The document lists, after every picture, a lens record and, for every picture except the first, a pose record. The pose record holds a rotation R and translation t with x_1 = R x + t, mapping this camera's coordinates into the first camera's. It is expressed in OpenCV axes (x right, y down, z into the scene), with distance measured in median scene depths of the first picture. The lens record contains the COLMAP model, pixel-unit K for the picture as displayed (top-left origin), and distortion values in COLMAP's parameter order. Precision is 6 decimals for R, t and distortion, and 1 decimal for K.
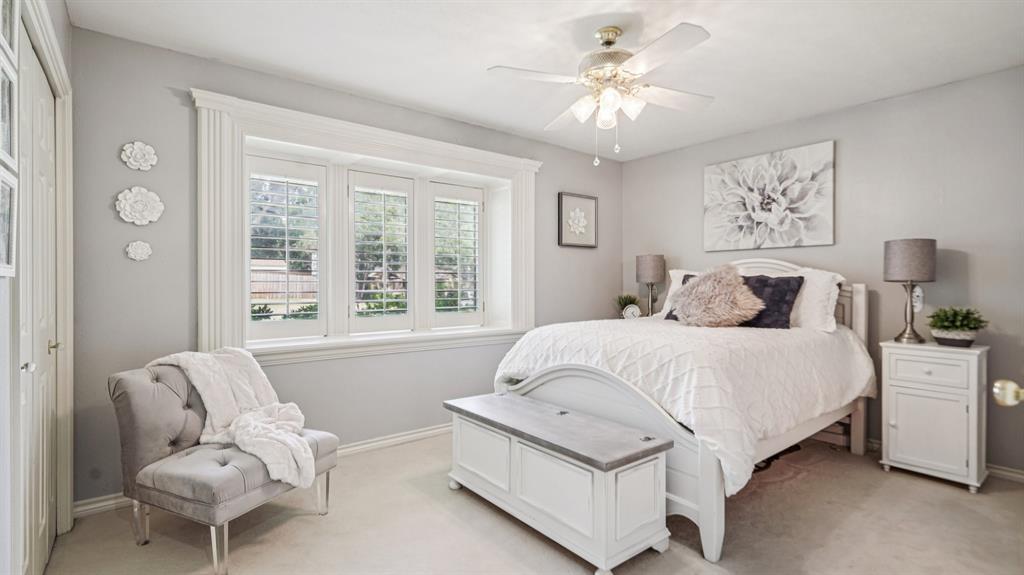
lens RADIAL K [[479.2, 0, 527.0], [0, 479.2, 286.8], [0, 0, 1]] dist [-0.001194, 0.000669]
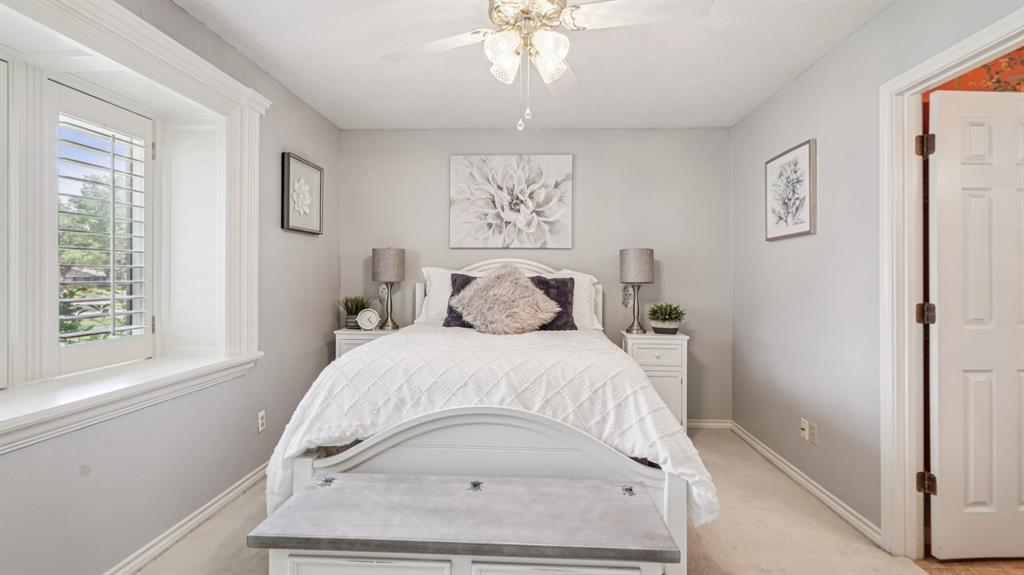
lens RADIAL K [[479.2, 0, 513.7], [0, 479.2, 273.7], [0, 0, 1]] dist [-0.001194, 0.000669]
pose [[0.670789, 0.009044, 0.741593, -0.272598], [-0.002902, 0.999950, -0.009570, -0.019198], [-0.741642, 0.004267, 0.670782, 0.356148]]
